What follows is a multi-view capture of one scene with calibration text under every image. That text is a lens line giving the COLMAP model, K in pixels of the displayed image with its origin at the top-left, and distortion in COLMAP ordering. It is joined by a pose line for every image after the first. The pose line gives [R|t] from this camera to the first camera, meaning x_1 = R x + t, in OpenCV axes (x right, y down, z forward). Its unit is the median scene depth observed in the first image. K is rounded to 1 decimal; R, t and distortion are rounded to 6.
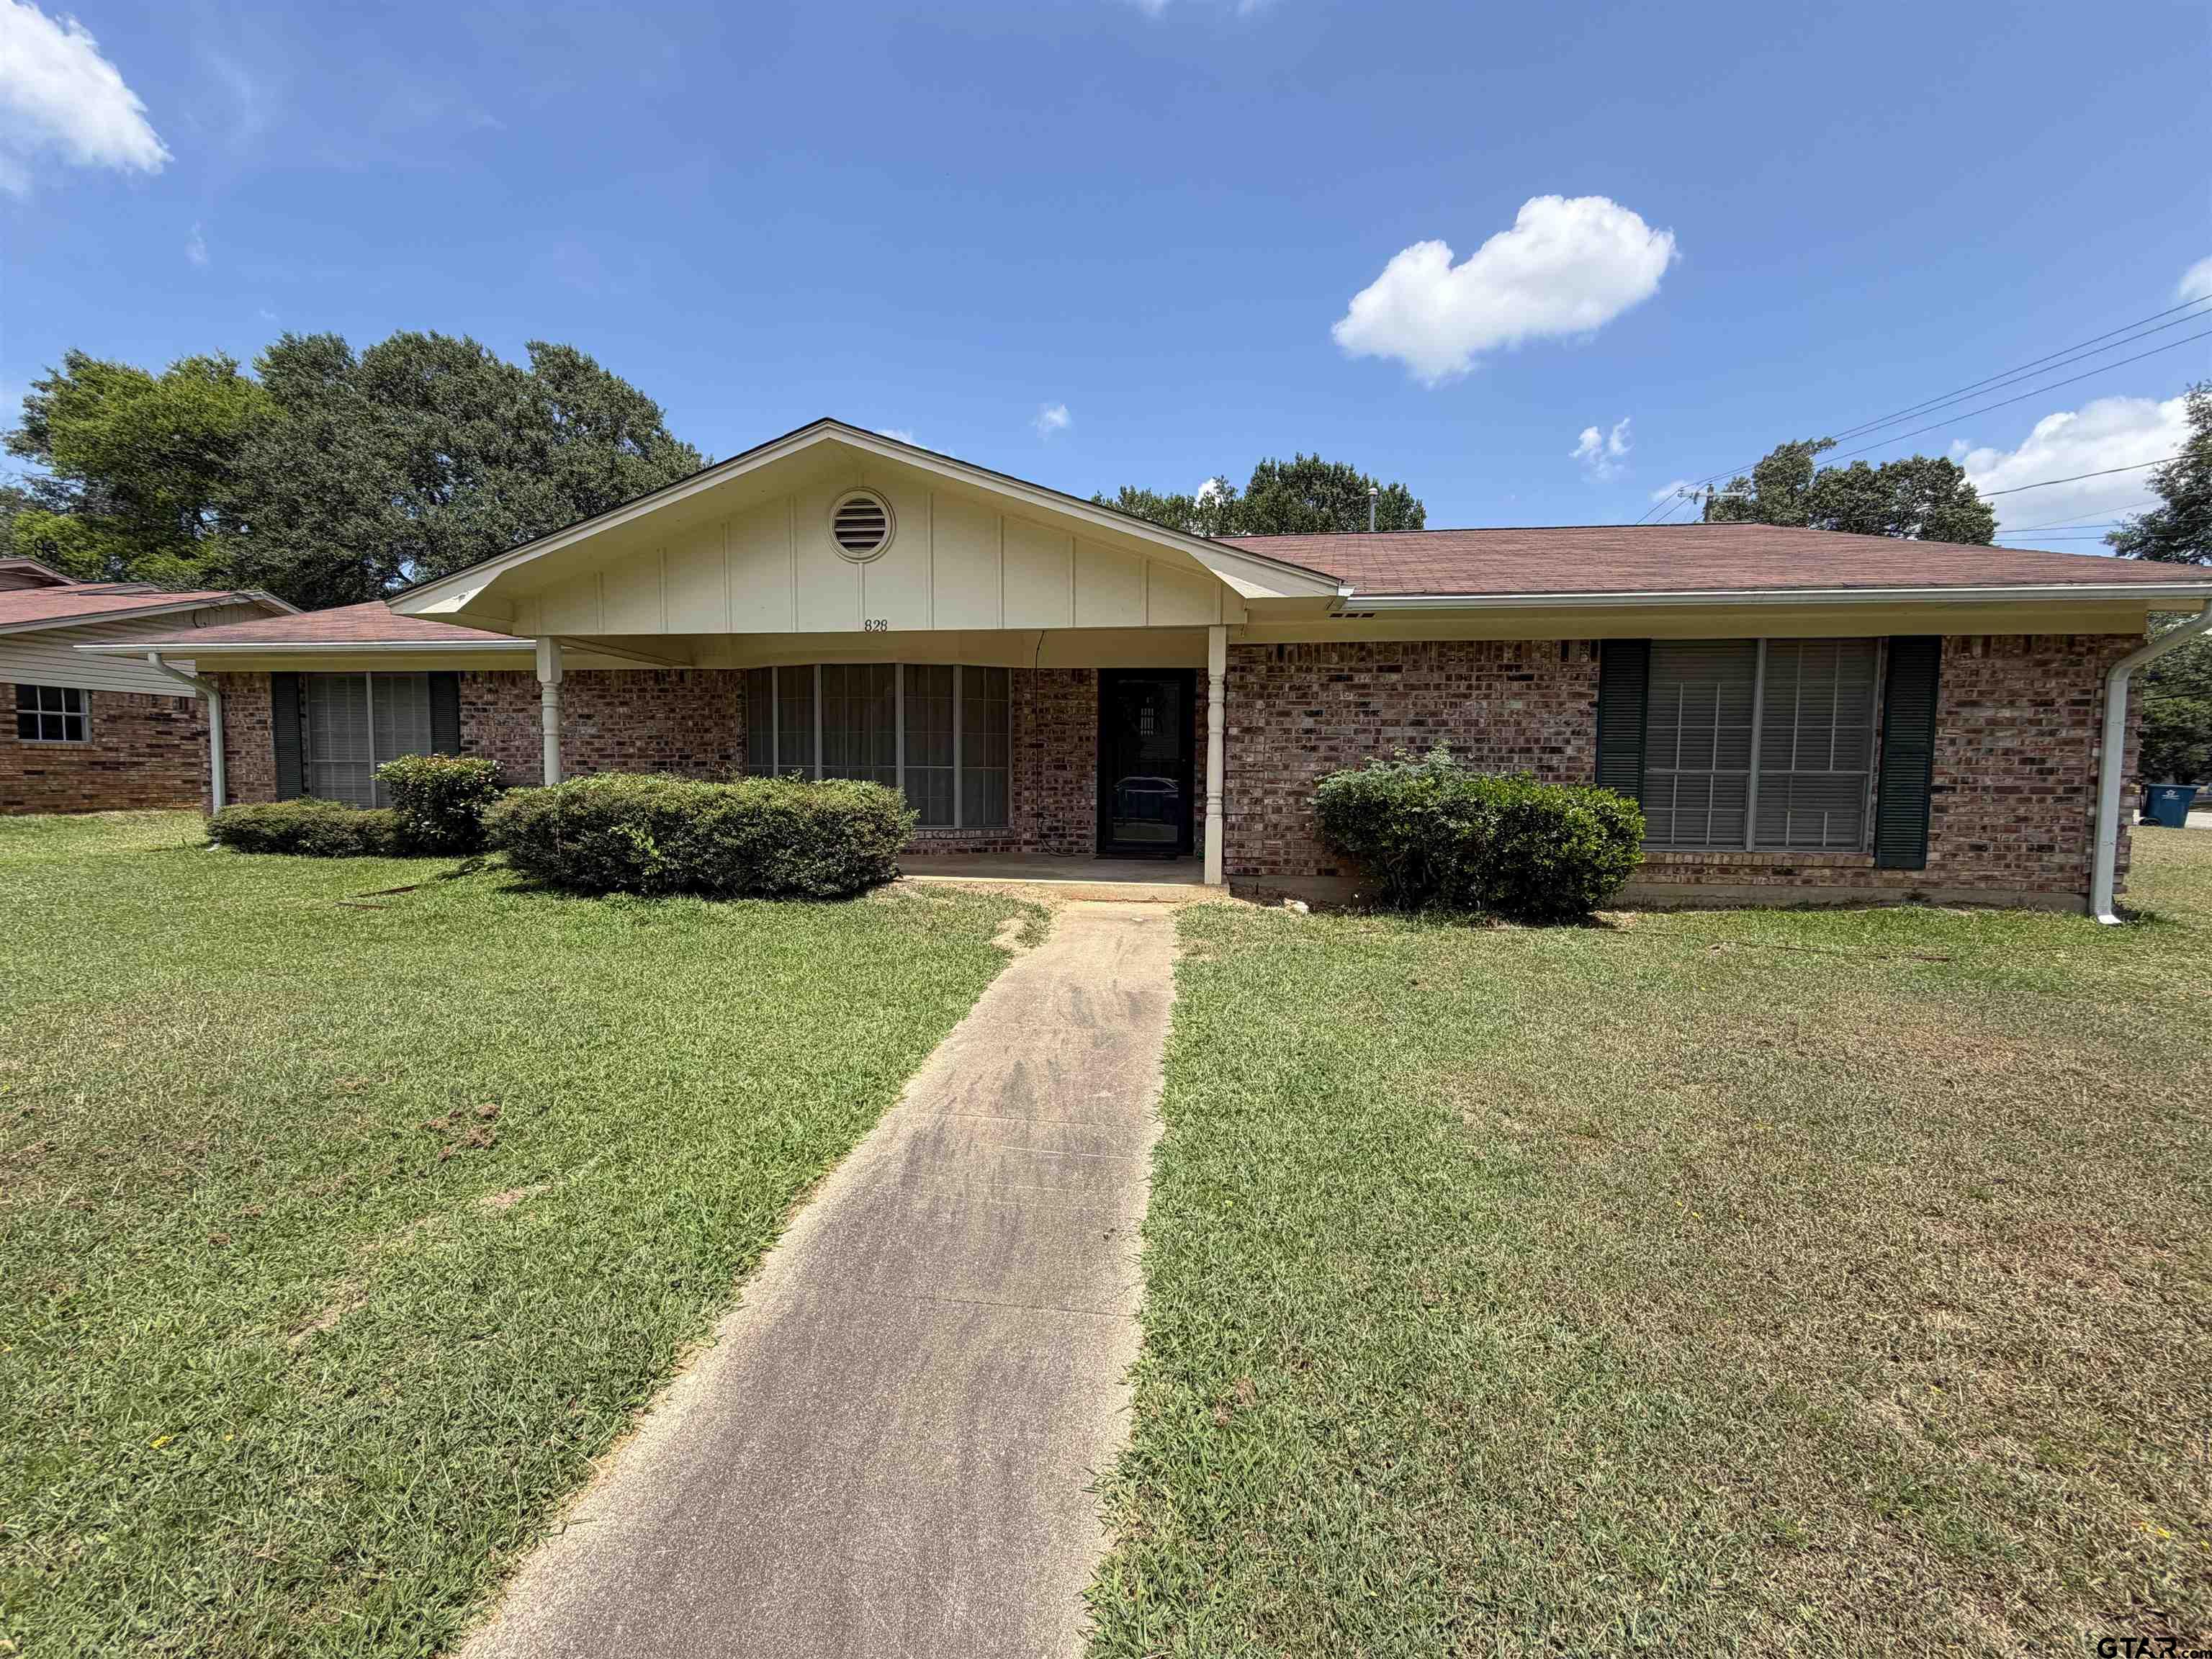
lens RADIAL K [[895.4, 0, 1109.2], [0, 895.4, 838.5], [0, 0, 1]] dist [0.005892, 0.001288]
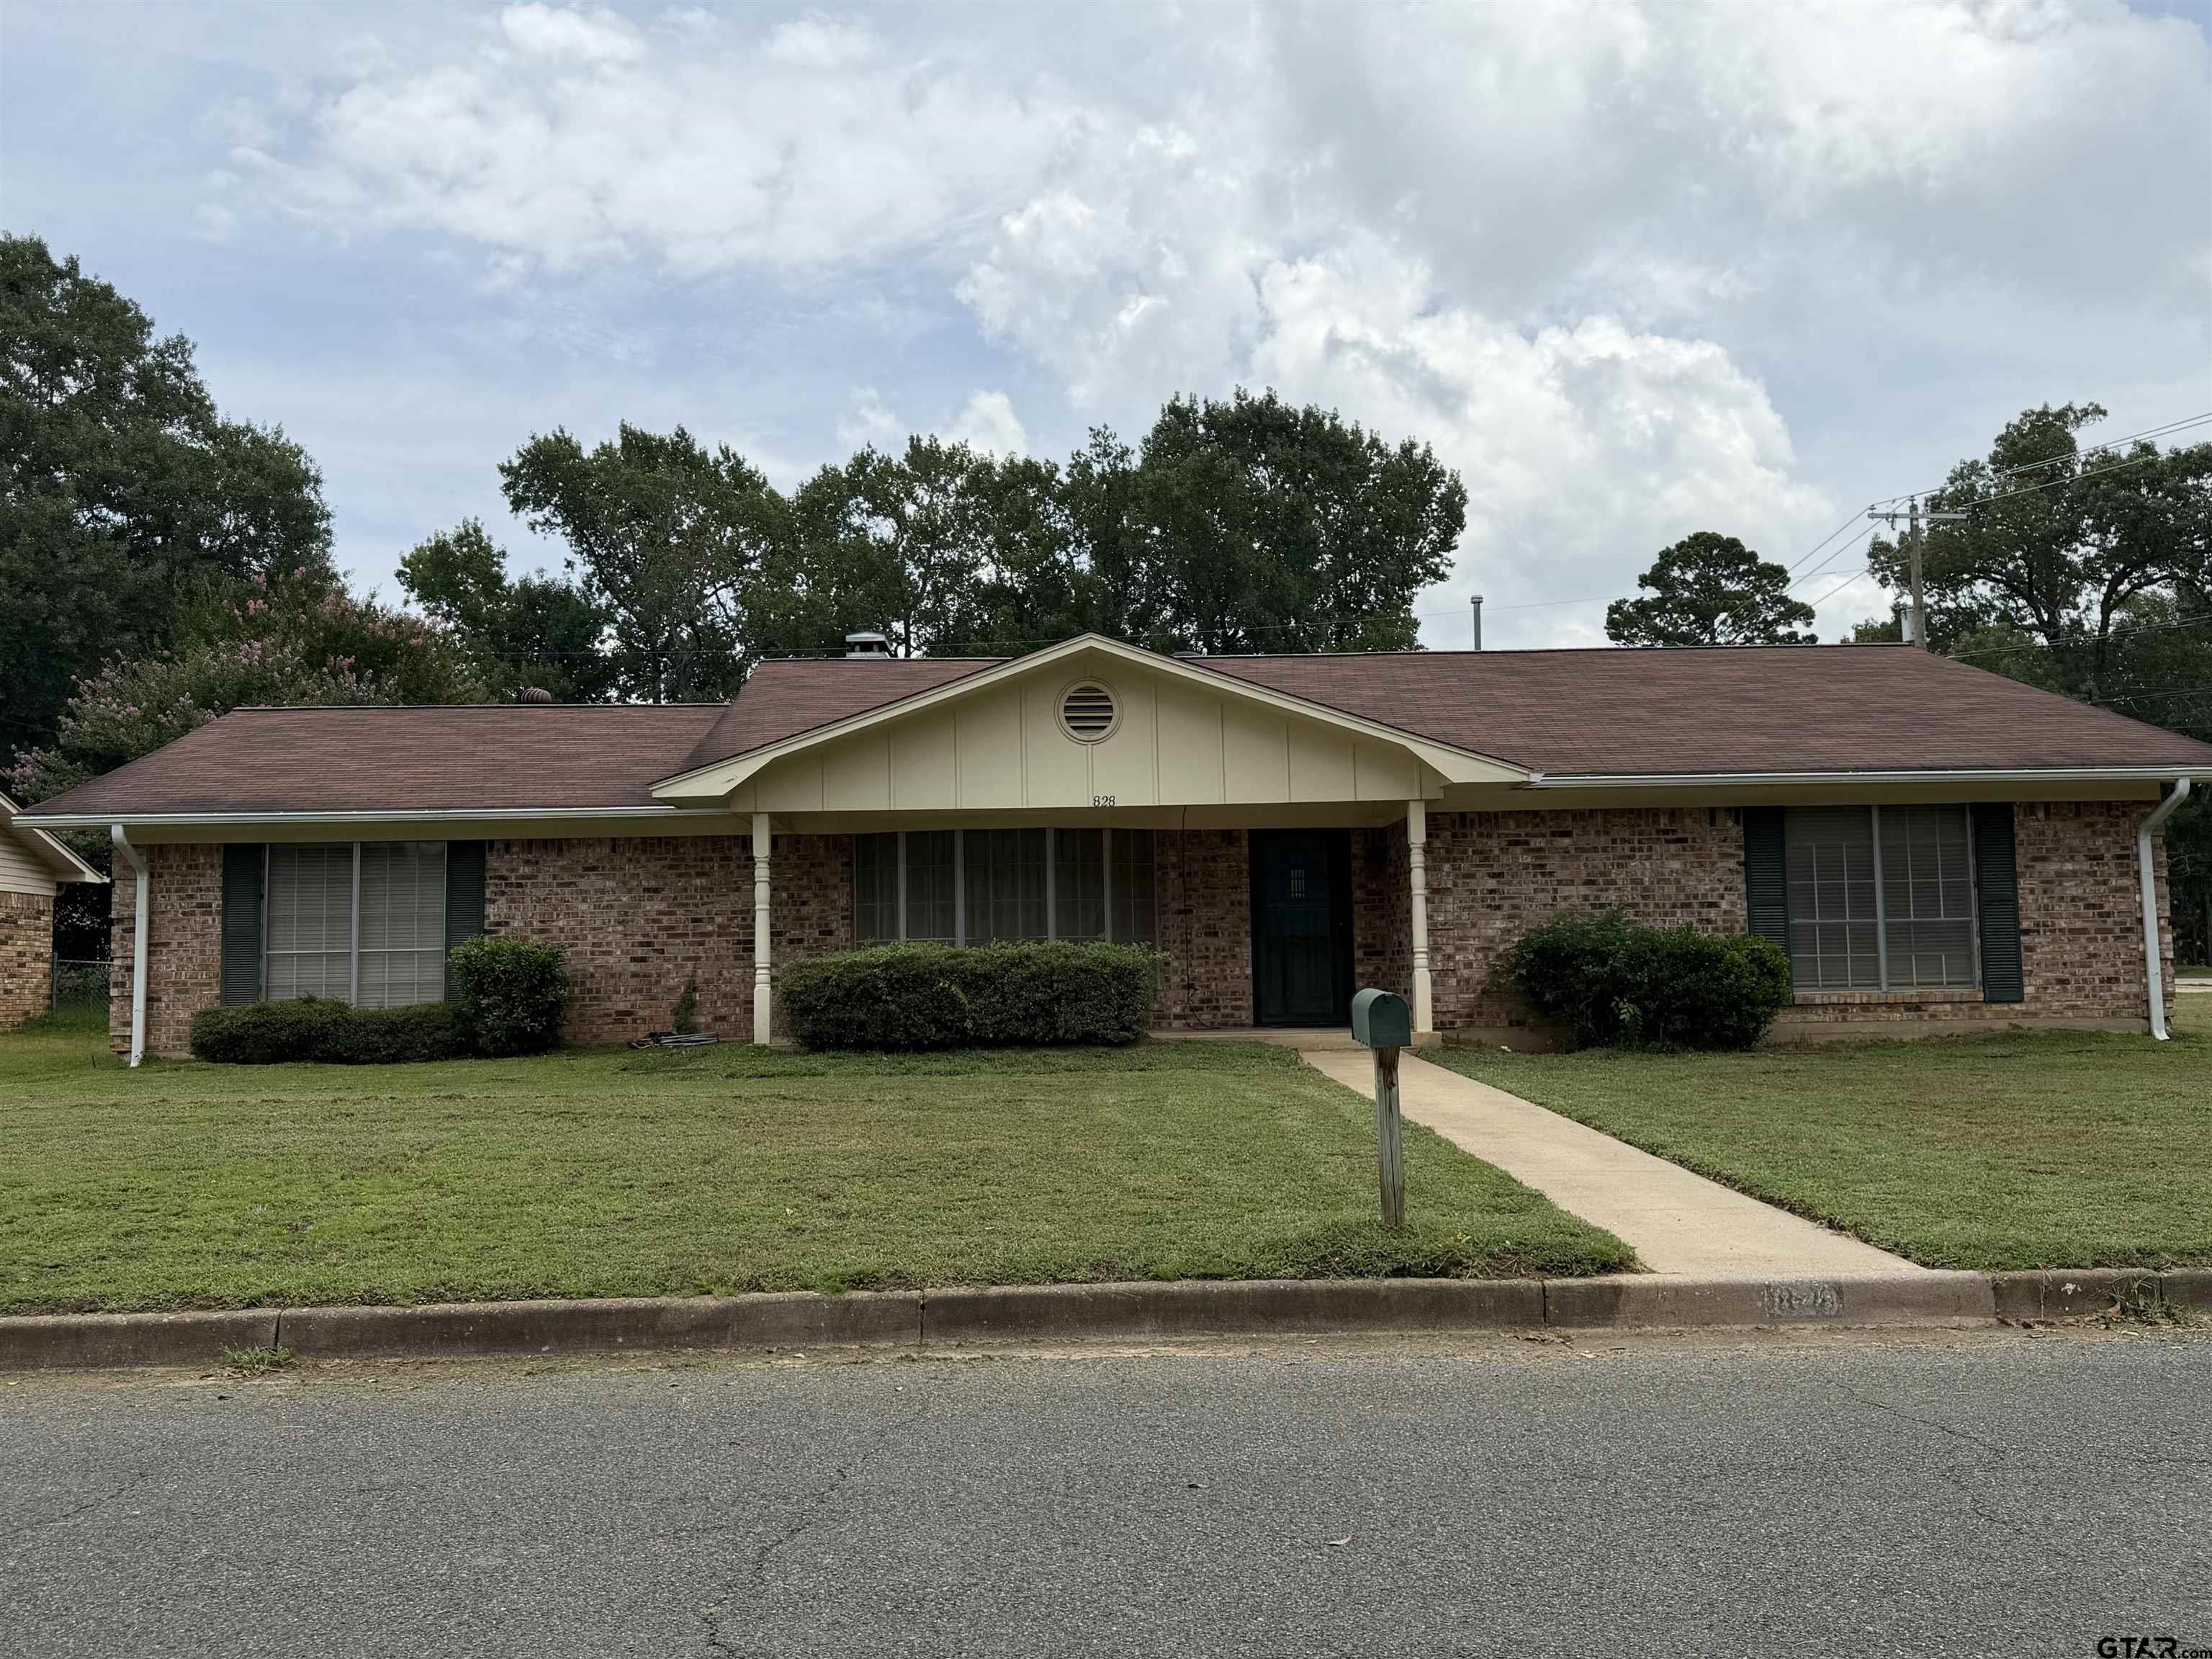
lens RADIAL K [[1984.7, 0, 1091.6], [0, 1984.7, 821.5], [0, 0, 1]] dist [0.075564, -0.089086]
pose [[0.988156, -0.013967, 0.152814, -0.622811], [0.037208, 0.987940, -0.150301, 0.139840], [-0.148872, 0.154207, 0.976759, -1.286451]]
